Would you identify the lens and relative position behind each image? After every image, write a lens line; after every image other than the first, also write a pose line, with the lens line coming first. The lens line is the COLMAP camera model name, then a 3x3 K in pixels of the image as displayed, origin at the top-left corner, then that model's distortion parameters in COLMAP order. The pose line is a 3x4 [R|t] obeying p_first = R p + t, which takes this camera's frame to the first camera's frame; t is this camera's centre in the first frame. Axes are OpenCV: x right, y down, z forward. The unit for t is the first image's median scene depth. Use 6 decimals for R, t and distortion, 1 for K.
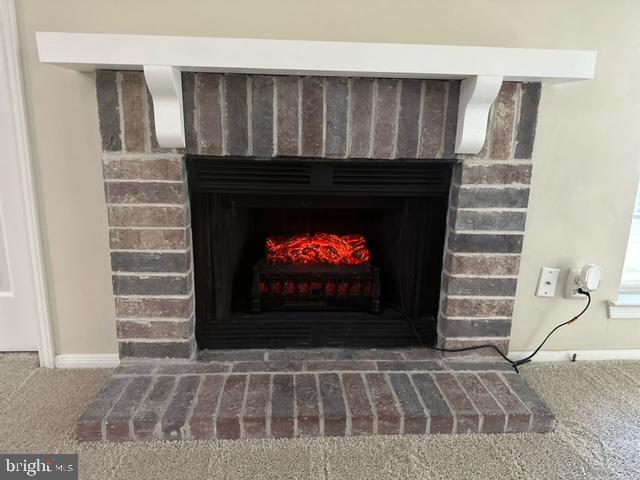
lens RADIAL K [[456.2, 0, 319.9], [0, 456.2, 240.5], [0, 0, 1]] dist [0.039930, 0.001219]
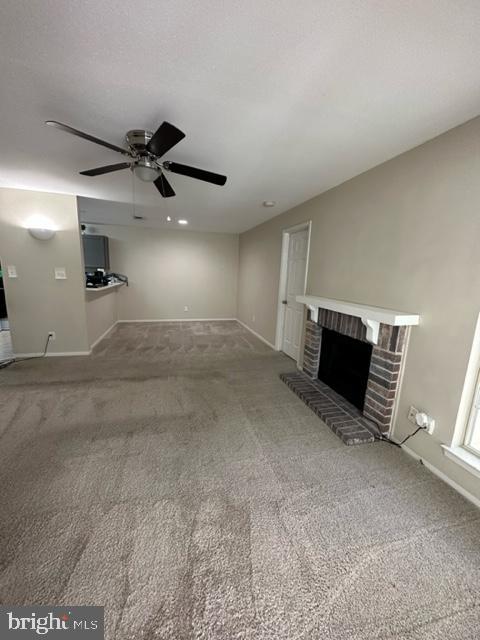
lens RADIAL K [[255.7, 0, 240.8], [0, 255.7, 320.3], [0, 0, 1]] dist [0.000057, 0.000014]
pose [[0.198882, 0.167826, -0.965547, 1.550148], [-0.262595, 0.958328, 0.112482, -0.275491], [0.944187, 0.231177, 0.234664, -0.123920]]
